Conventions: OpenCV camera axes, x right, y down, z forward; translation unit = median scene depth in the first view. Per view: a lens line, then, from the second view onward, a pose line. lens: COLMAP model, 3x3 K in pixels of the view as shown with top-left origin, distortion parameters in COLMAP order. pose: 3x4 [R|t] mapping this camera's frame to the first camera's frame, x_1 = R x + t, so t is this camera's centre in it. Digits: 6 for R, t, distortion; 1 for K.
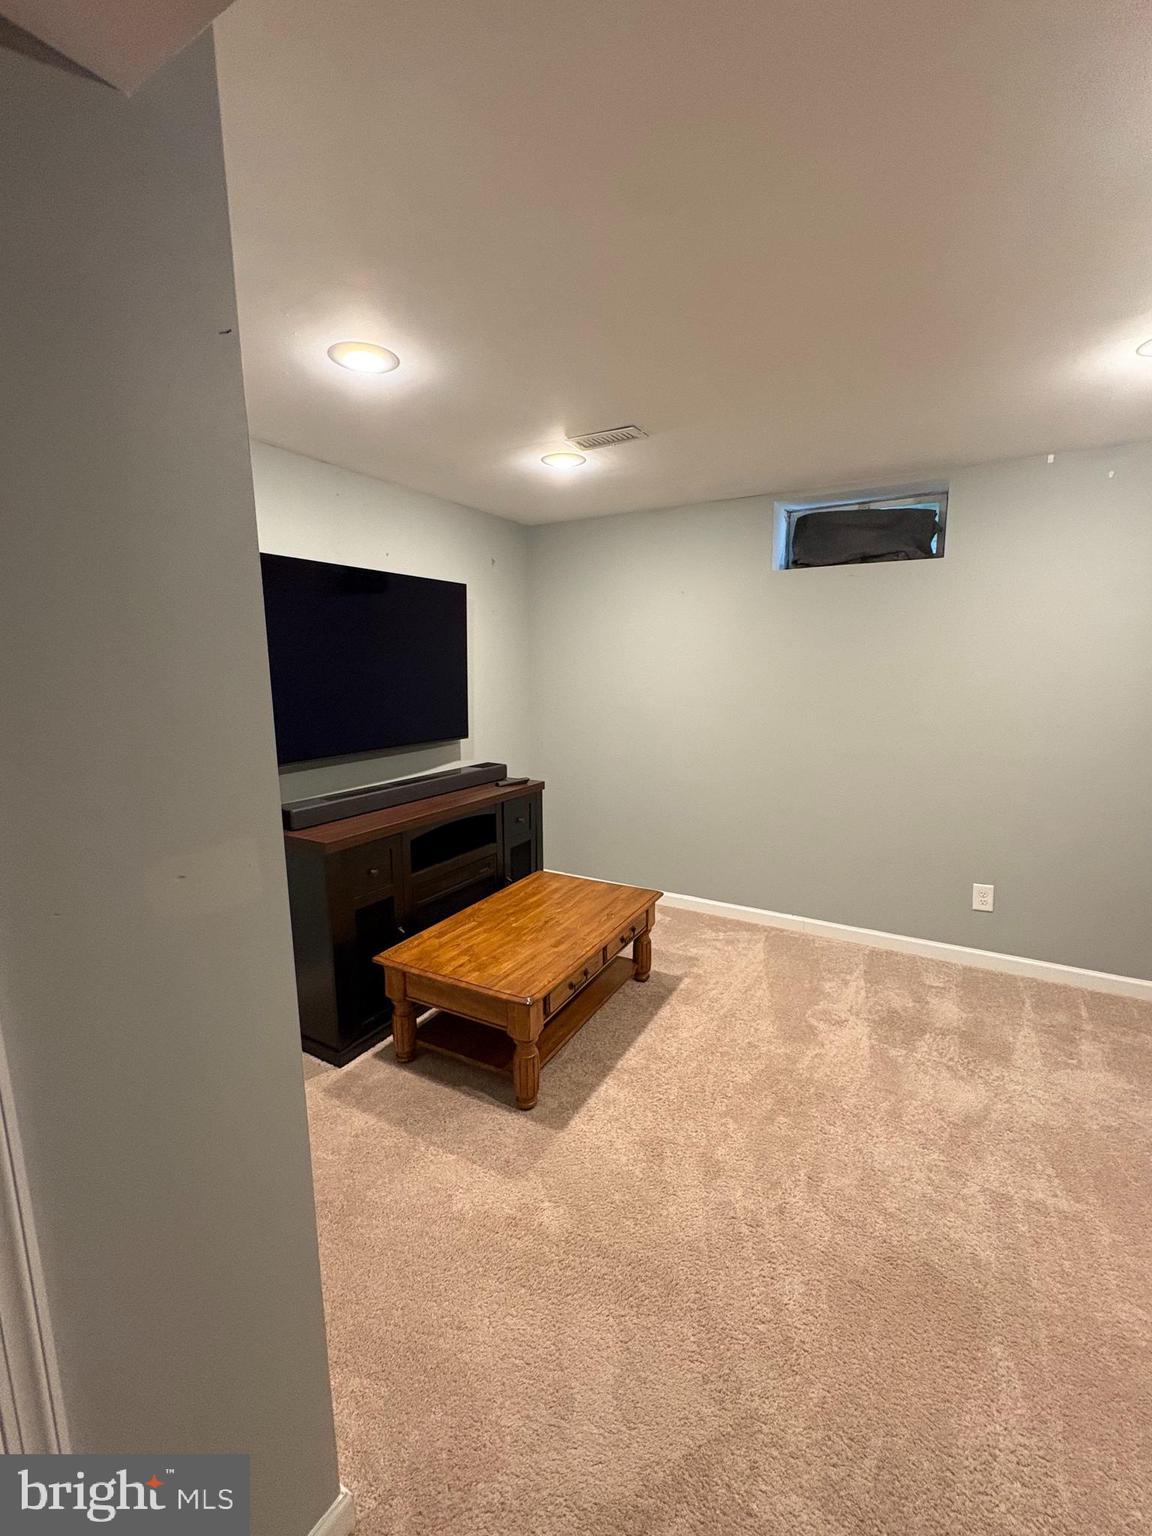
lens RADIAL K [[644.3, 0, 576.0], [0, 644.3, 768.0], [0, 0, 1]] dist [-0.000300, 0.000313]
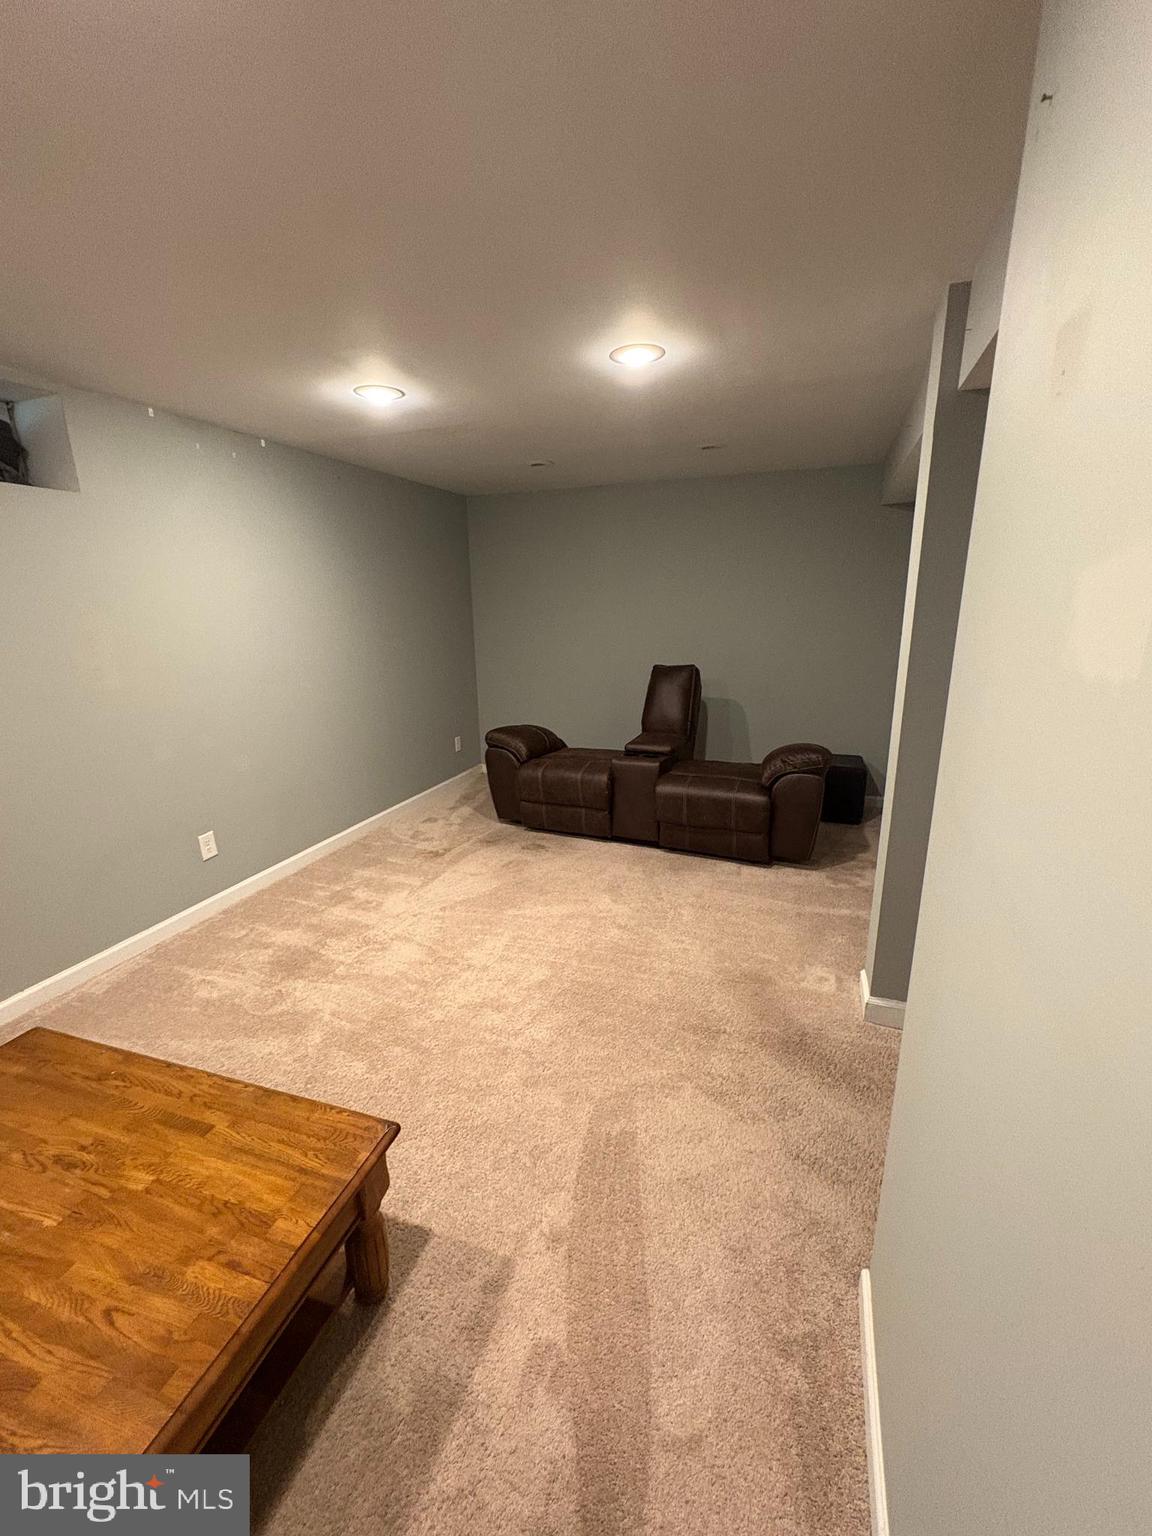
lens RADIAL K [[644.3, 0, 576.0], [0, 644.3, 768.0], [0, 0, 1]] dist [-0.000300, 0.000313]
pose [[-0.190548, -0.236687, 0.952718, -0.547583], [0.174779, 0.946814, 0.270177, -0.117214], [-0.965994, 0.217997, -0.139045, 0.681306]]
